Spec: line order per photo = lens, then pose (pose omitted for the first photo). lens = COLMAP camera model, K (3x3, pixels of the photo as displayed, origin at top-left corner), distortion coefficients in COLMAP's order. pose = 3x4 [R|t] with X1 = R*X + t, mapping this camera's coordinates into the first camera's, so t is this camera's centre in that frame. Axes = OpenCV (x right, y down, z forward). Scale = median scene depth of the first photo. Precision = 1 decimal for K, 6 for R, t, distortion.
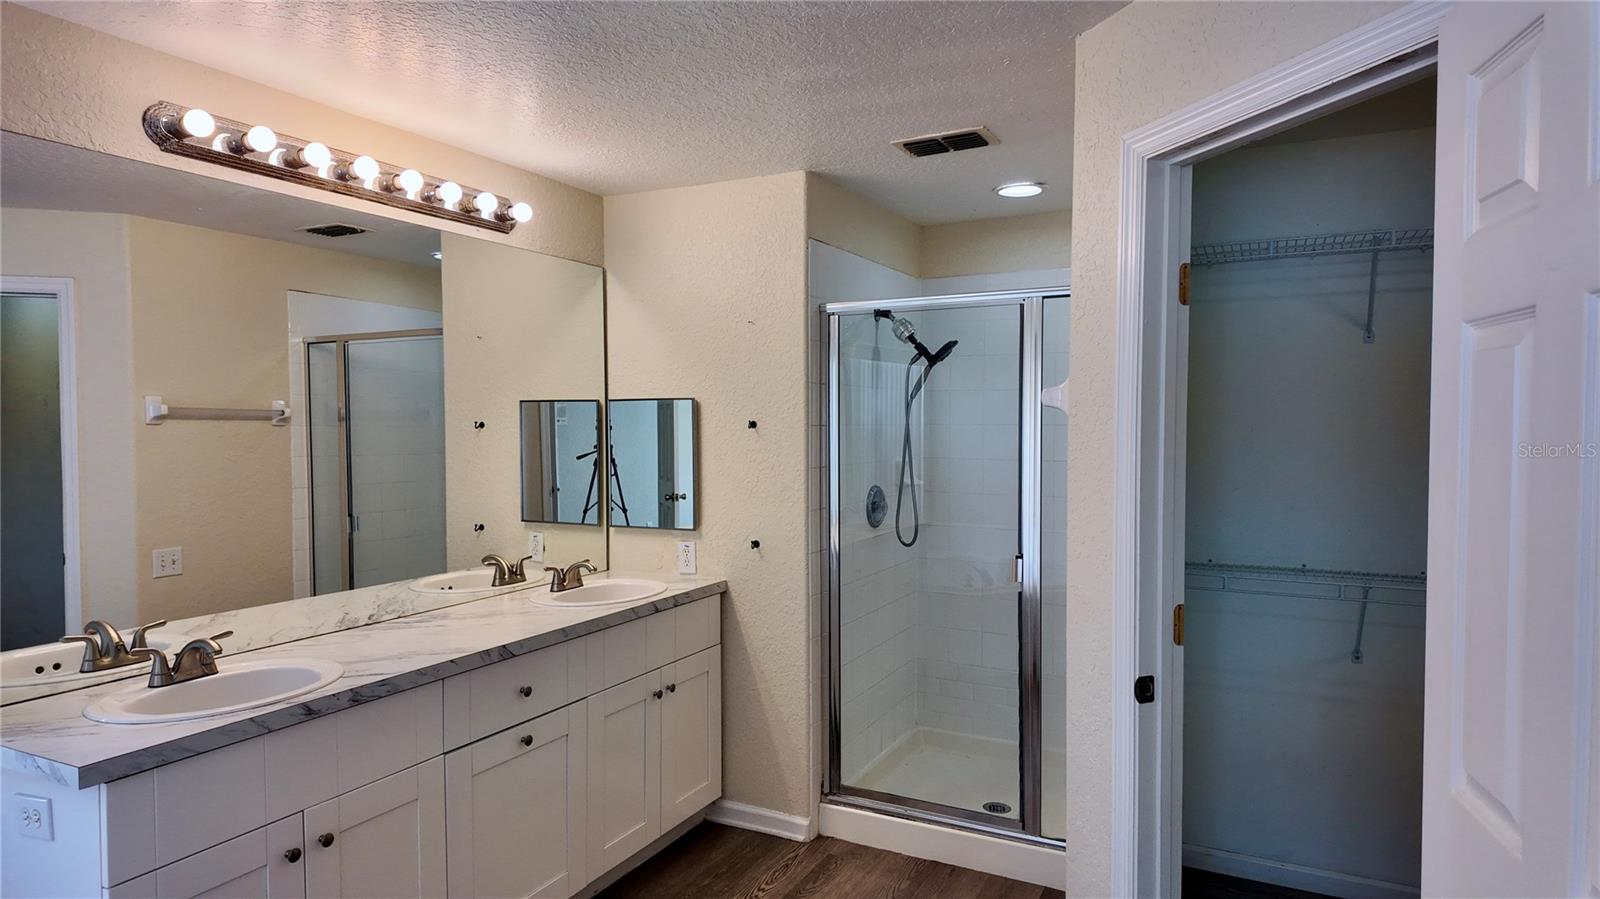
lens RADIAL K [[925.8, 0, 788.1], [0, 925.8, 438.7], [0, 0, 1]] dist [0.008226, -0.001608]
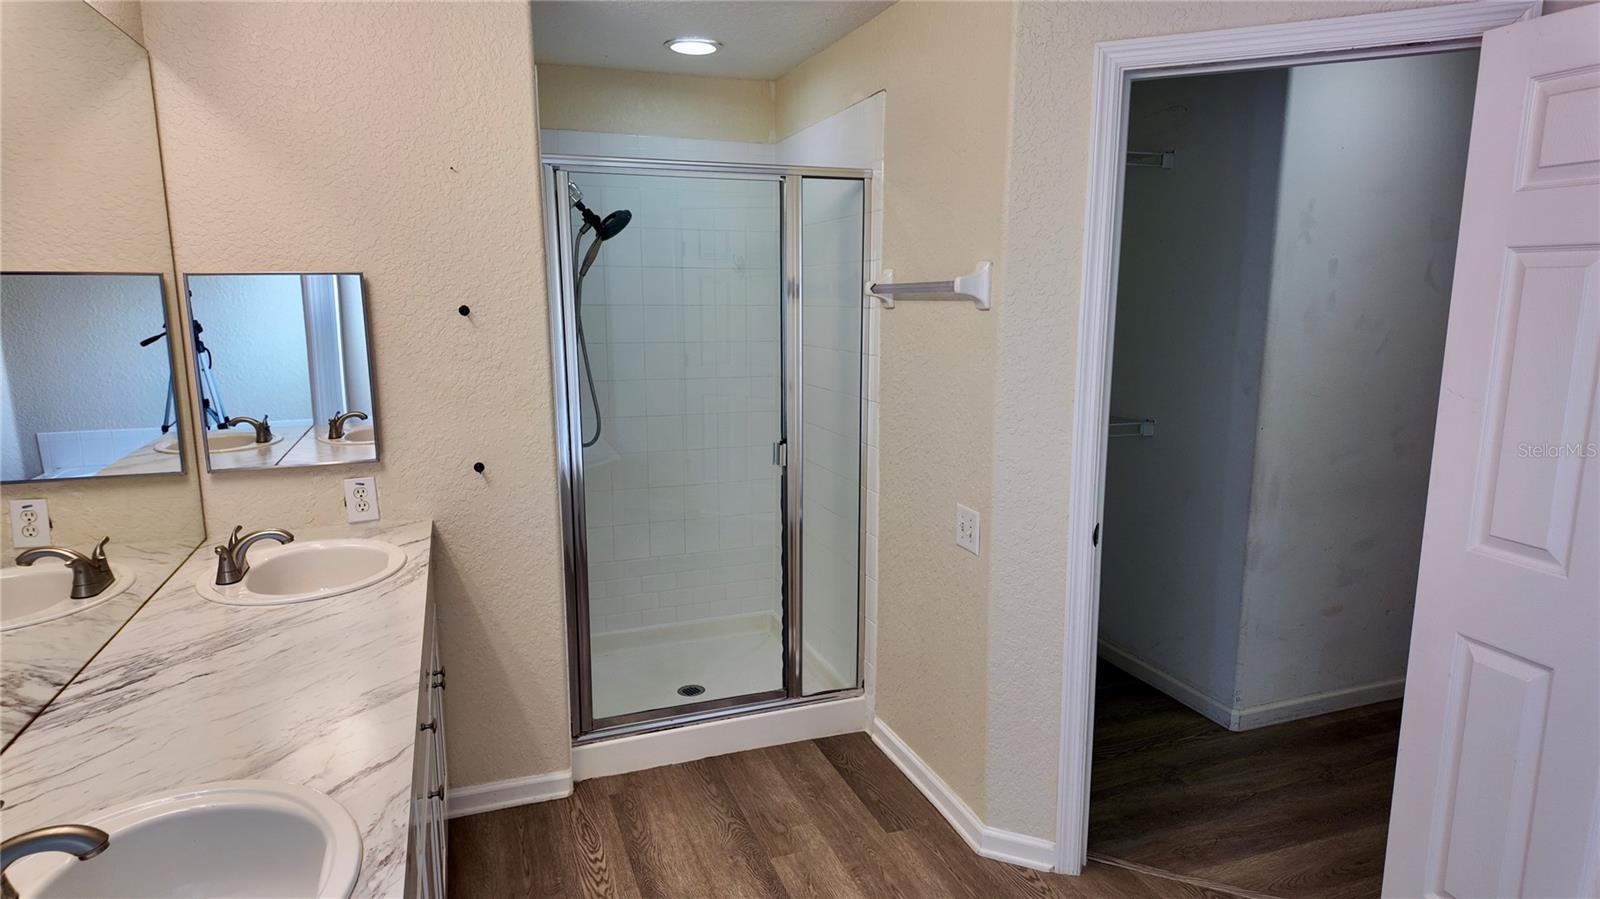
lens RADIAL K [[925.8, 0, 794.0], [0, 925.8, 456.8], [0, 0, 1]] dist [0.008226, -0.001608]
pose [[0.665910, -0.131689, 0.734317, -0.429782], [0.012611, 0.986144, 0.165414, -0.019667], [-0.745926, -0.100891, 0.658344, 0.294926]]
